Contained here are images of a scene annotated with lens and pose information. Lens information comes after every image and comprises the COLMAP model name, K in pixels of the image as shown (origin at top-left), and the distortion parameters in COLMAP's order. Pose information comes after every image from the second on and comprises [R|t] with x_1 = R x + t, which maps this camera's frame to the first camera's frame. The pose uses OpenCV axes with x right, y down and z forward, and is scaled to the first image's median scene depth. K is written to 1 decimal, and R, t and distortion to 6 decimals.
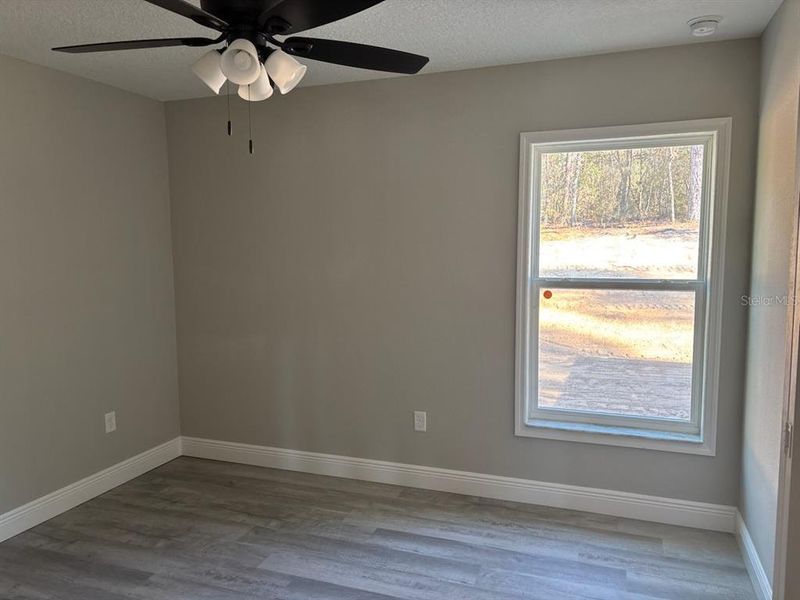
lens RADIAL K [[608.0, 0, 400.0], [0, 608.0, 300.0], [0, 0, 1]] dist [0.042693, -0.009102]
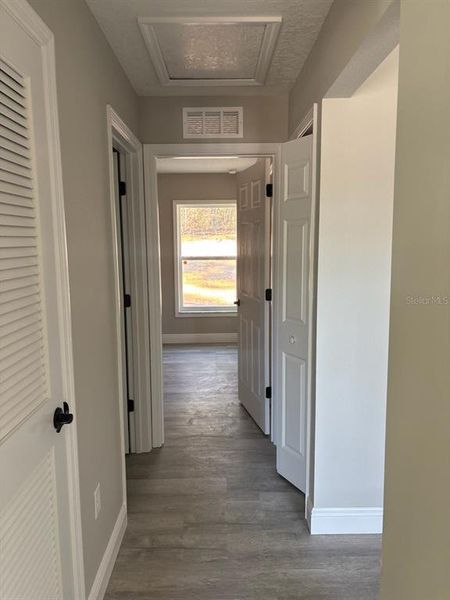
lens RADIAL K [[456.0, 0, 225.0], [0, 456.0, 300.0], [0, 0, 1]] dist [0.042693, -0.009102]
pose [[0.933725, -0.047350, 0.354845, -0.278160], [0.037849, 0.998716, 0.033673, 0.084061], [-0.355984, -0.018011, 0.934319, -0.825303]]
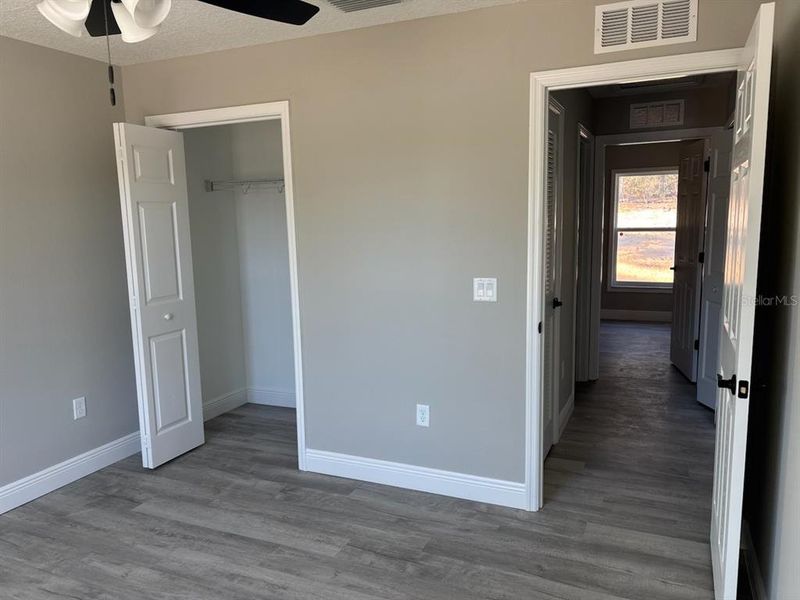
lens RADIAL K [[608.0, 0, 400.0], [0, 608.0, 300.0], [0, 0, 1]] dist [0.042693, -0.009102]
pose [[0.998268, -0.000684, -0.058831, -0.470851], [0.003010, 0.999217, 0.039457, 0.144751], [0.058757, -0.039566, 0.997488, -1.426843]]
